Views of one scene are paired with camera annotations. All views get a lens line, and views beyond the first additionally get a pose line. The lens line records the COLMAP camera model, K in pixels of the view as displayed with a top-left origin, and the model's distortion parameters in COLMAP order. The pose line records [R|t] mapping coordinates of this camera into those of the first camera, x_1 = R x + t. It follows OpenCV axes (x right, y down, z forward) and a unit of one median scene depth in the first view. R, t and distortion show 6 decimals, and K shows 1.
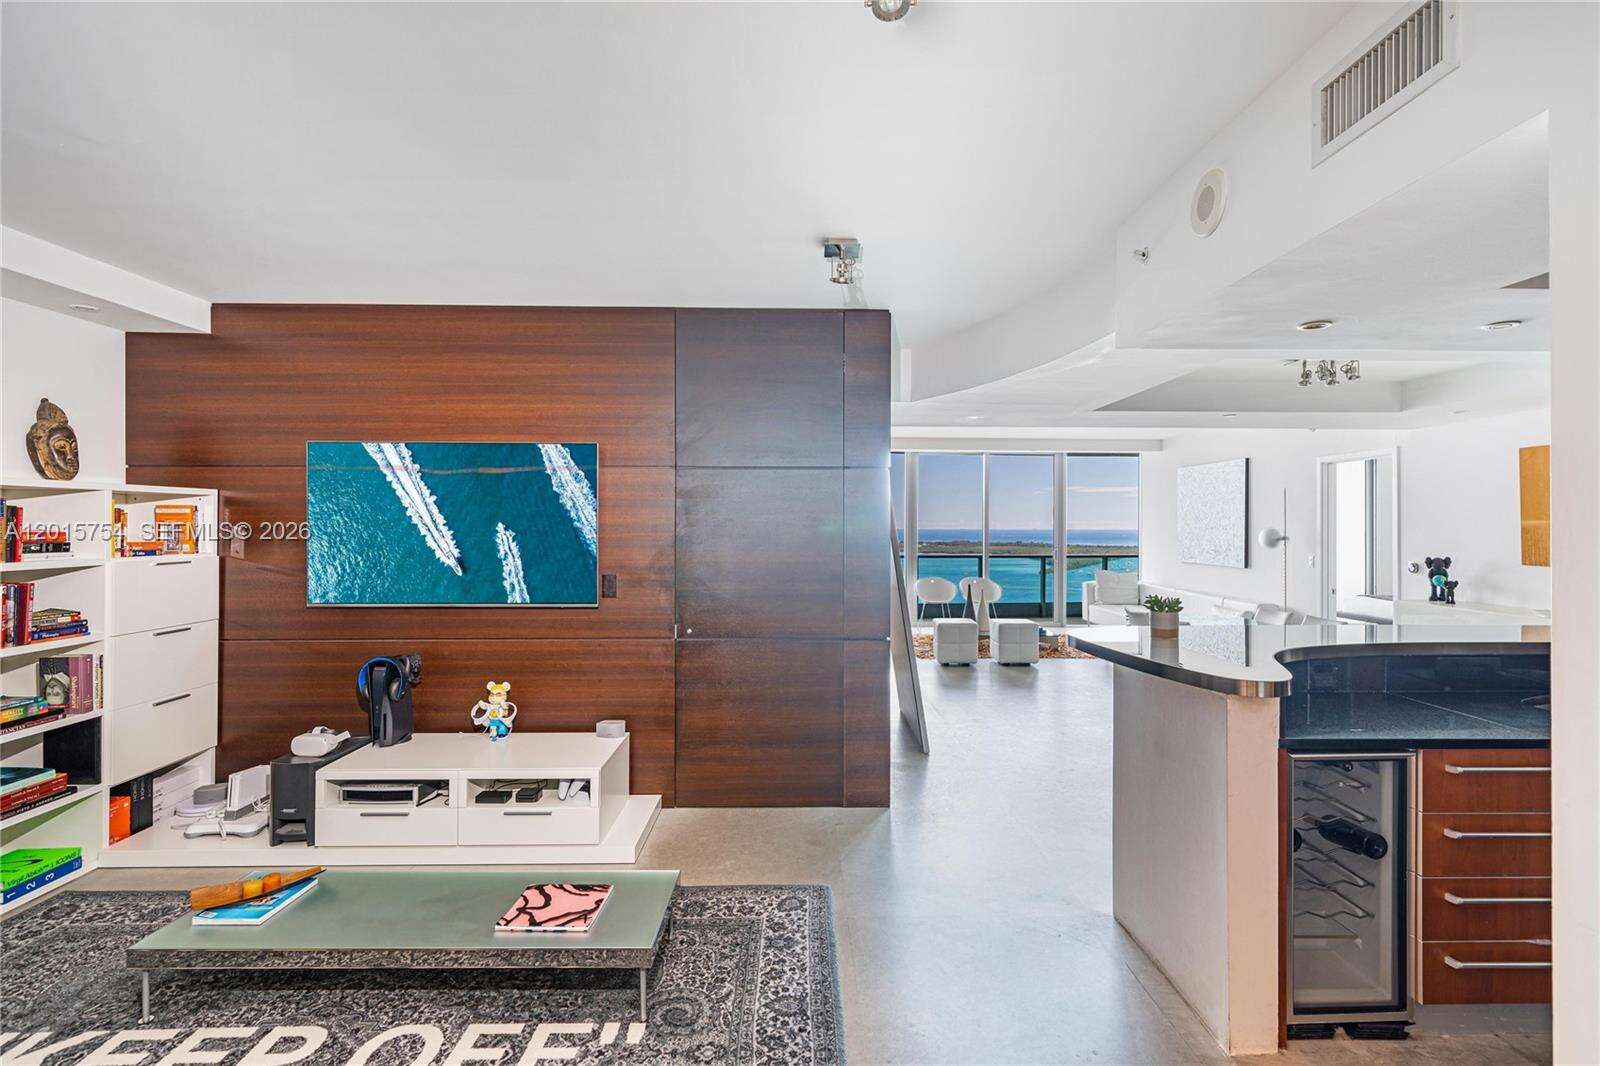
lens RADIAL K [[769.4, 0, 809.5], [0, 769.4, 517.3], [0, 0, 1]] dist [0.001037, 0.001069]
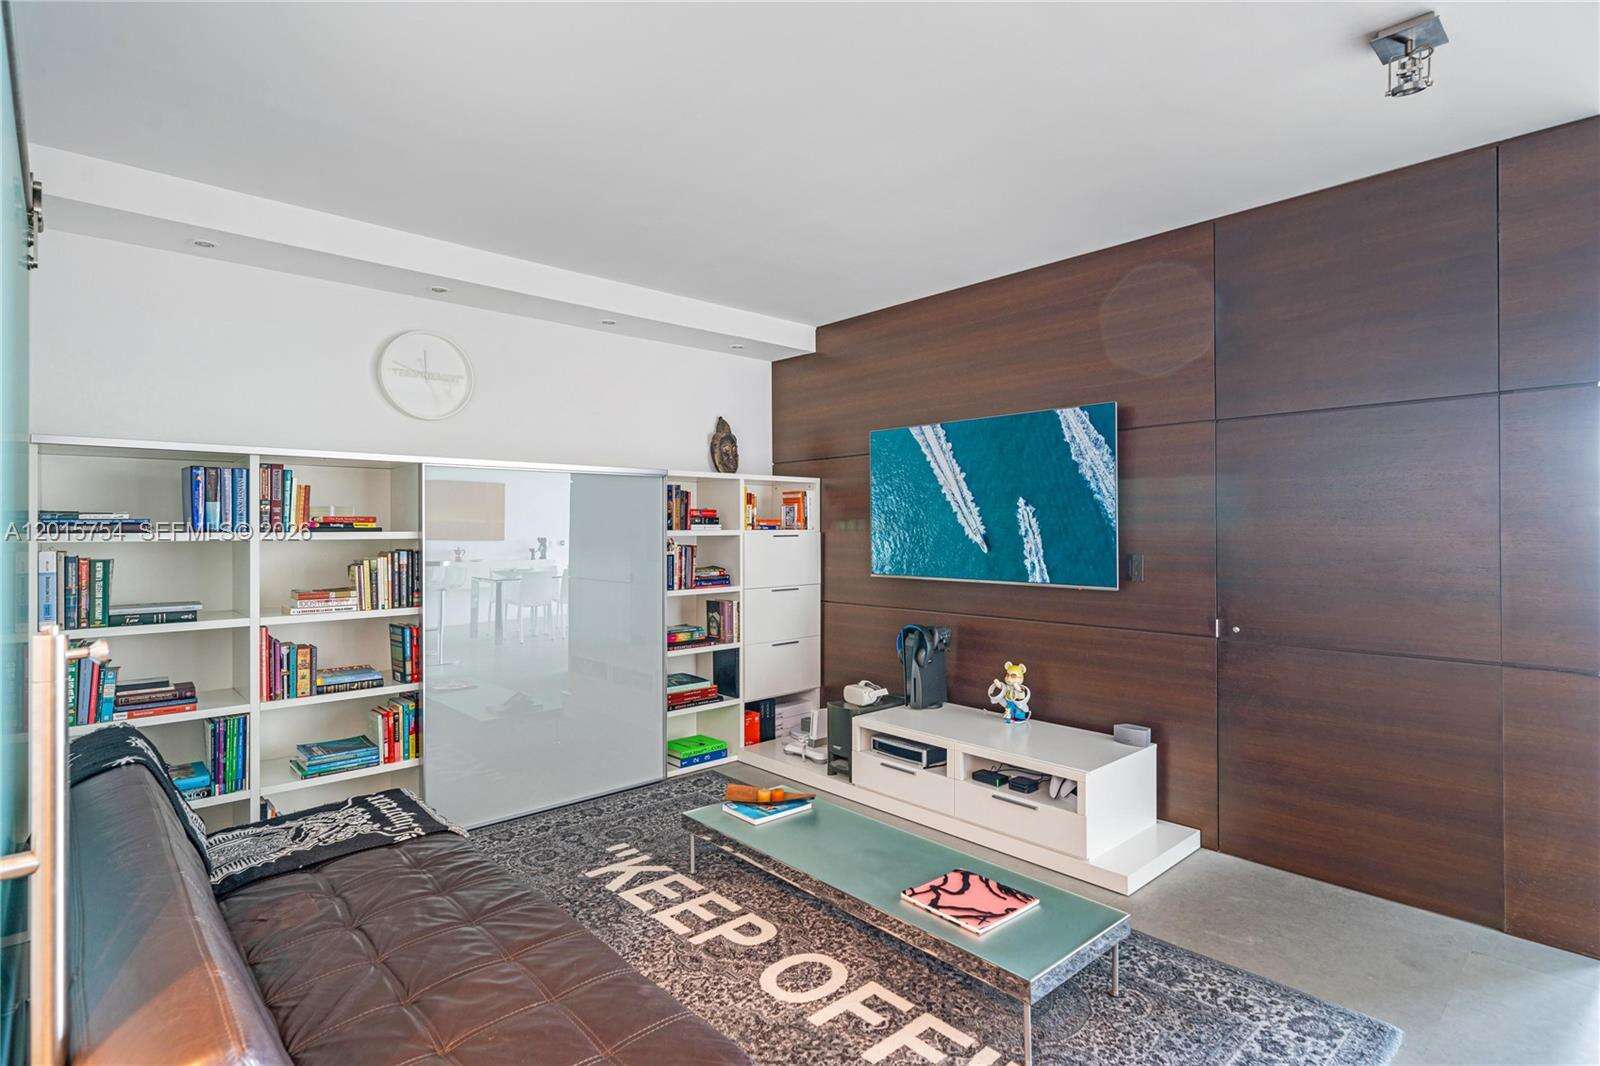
lens RADIAL K [[788.3, 0, 798.5], [0, 788.3, 527.9], [0, 0, 1]] dist [0.001307, 0.000367]
pose [[0.665319, -0.003152, -0.746553, 0.165885], [0.008190, 0.999962, 0.003077, 0.045425], [0.746515, -0.008161, 0.665319, 0.166406]]
